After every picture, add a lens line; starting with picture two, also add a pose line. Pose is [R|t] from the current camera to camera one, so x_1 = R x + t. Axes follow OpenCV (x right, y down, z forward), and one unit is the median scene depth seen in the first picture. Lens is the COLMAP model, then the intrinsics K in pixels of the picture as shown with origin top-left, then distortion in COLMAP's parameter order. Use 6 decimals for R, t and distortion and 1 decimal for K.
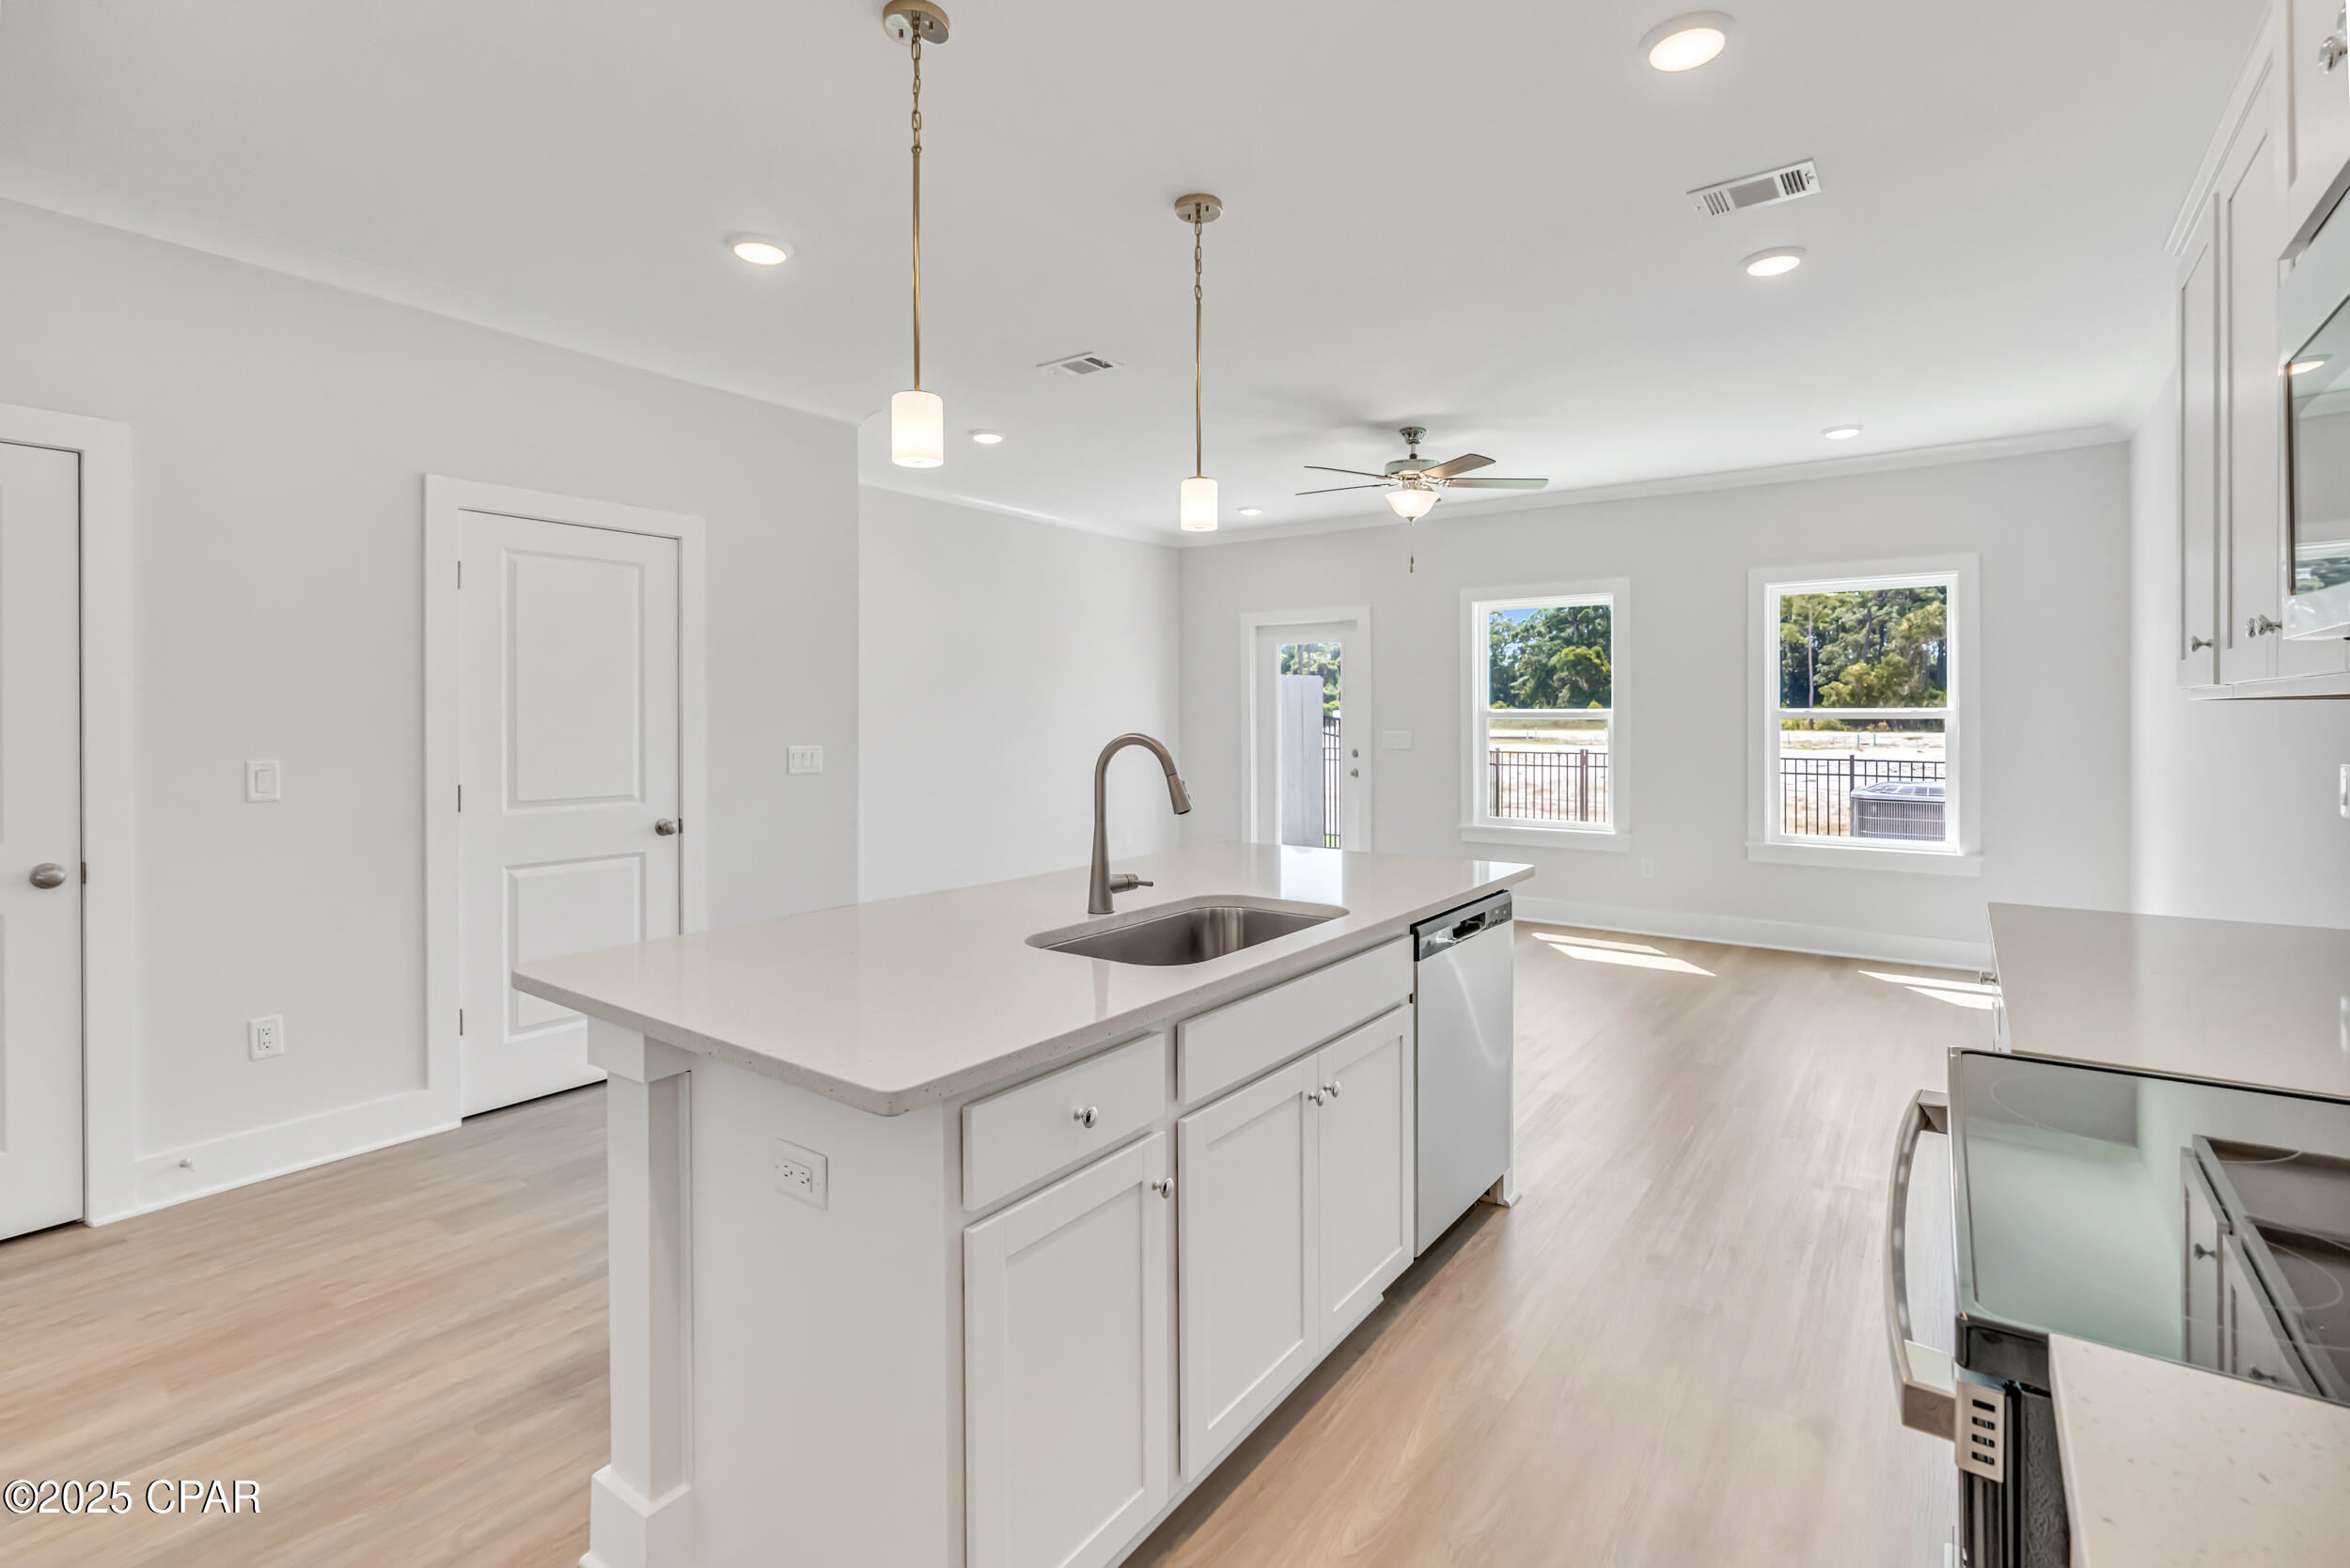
lens RADIAL K [[1064.3, 0, 1189.8], [0, 1064.3, 741.1], [0, 0, 1]] dist [-0.005713, 0.003921]
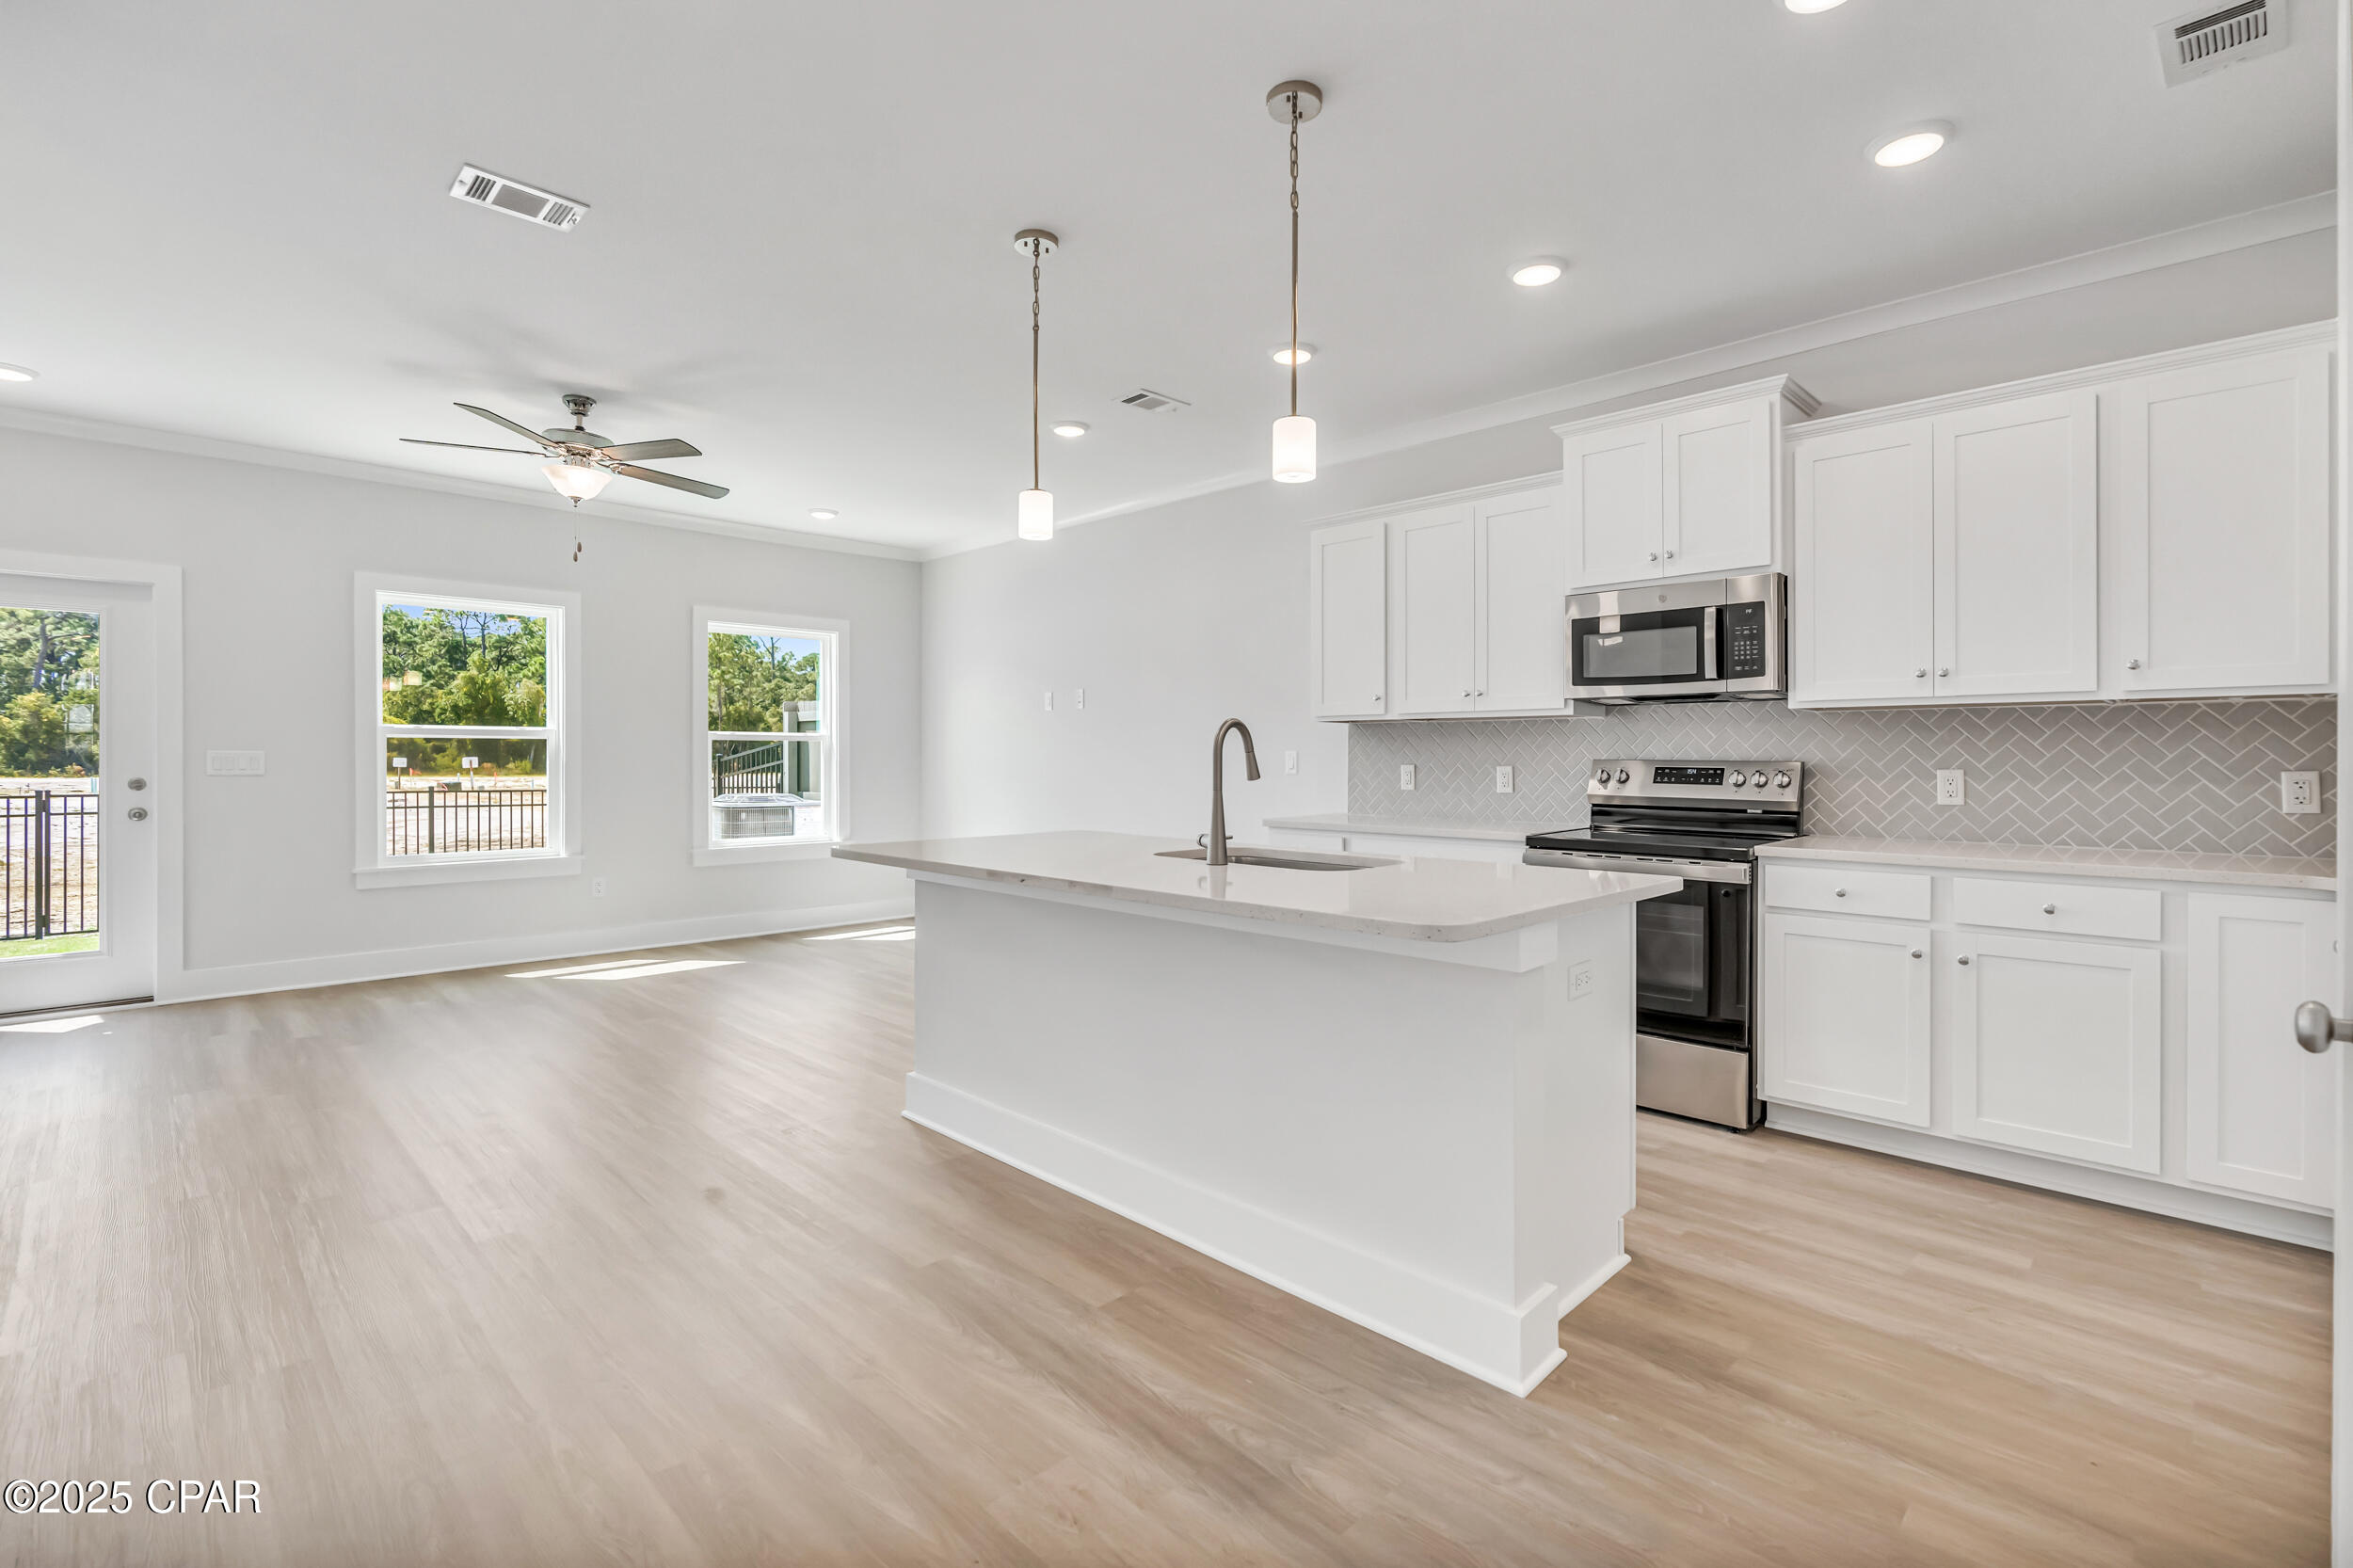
lens RADIAL K [[1065.6, 0, 1176.0], [0, 1065.6, 759.6], [0, 0, 1]] dist [-0.005713, 0.003921]
pose [[0.155709, 0.002317, 0.987800, -0.454556], [0.022144, 0.999738, -0.005836, 0.016628], [-0.987555, 0.022782, 0.155617, 0.298819]]
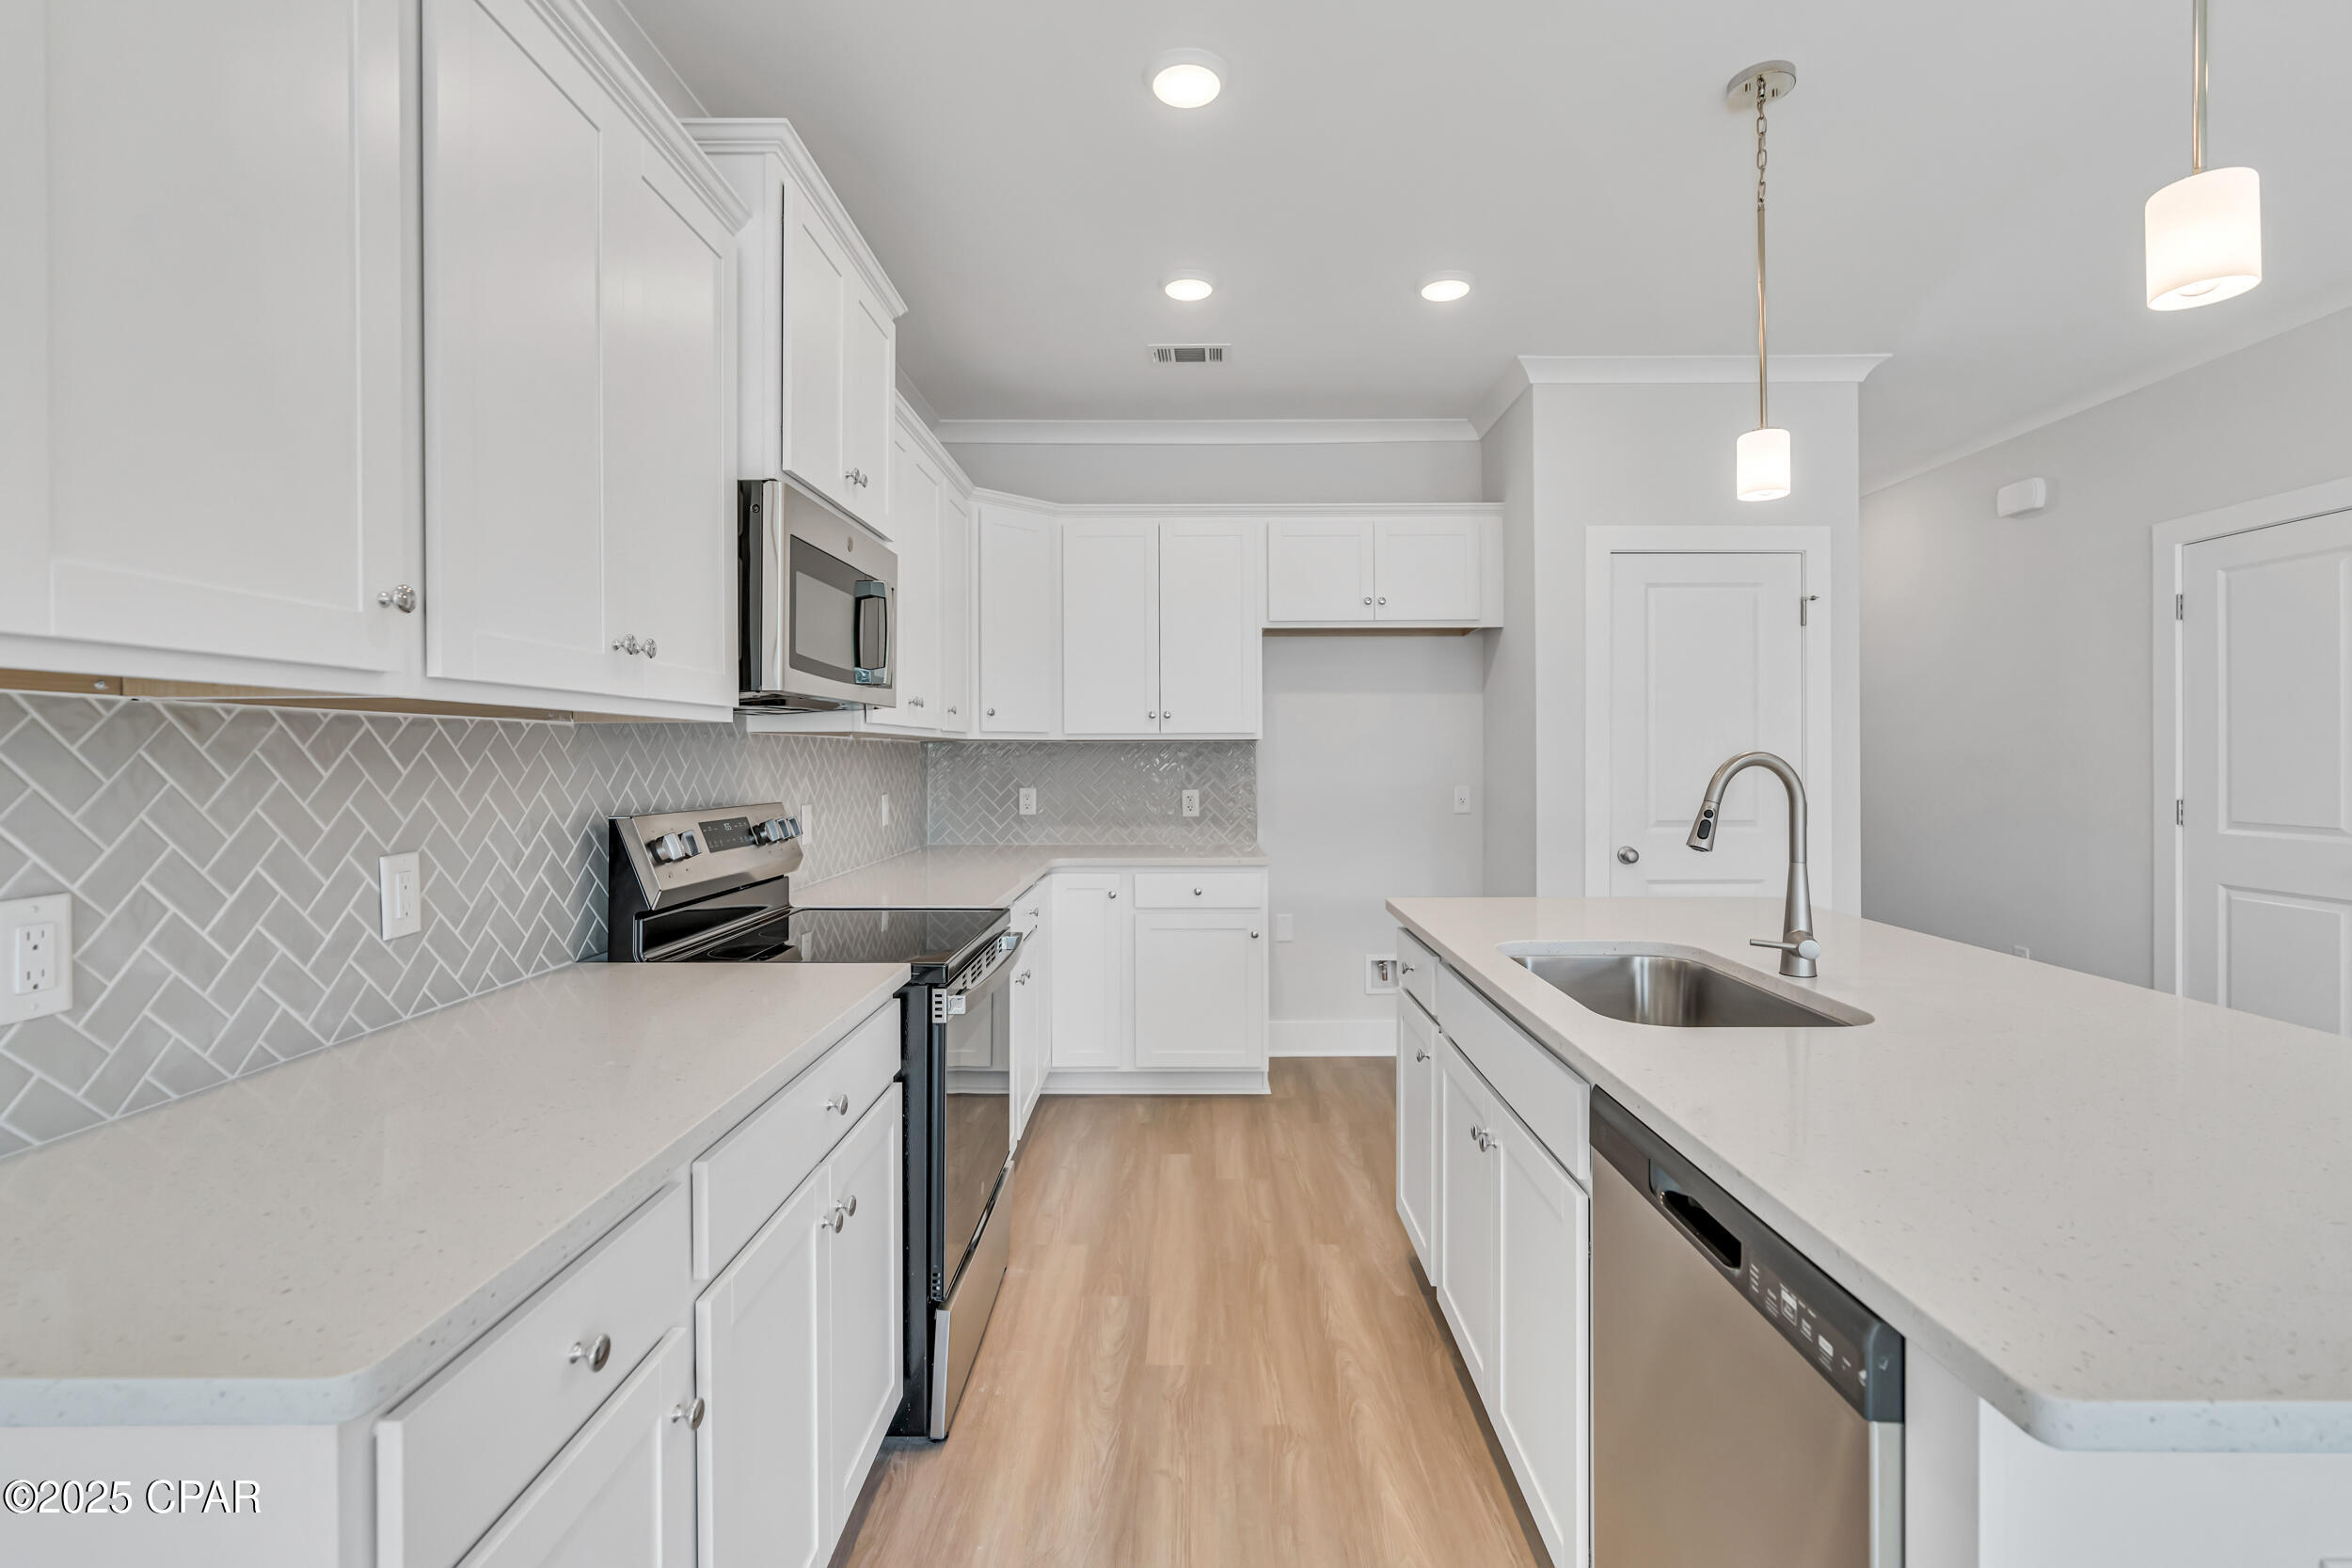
lens RADIAL K [[1065.1, 0, 1193.8], [0, 1065.1, 749.6], [0, 0, 1]] dist [-0.005713, 0.003921]
pose [[-0.809123, 0.002787, -0.587633, 0.266442], [-0.007807, 0.999850, 0.015491, -0.006121], [0.587587, 0.017121, -0.808980, 0.483883]]
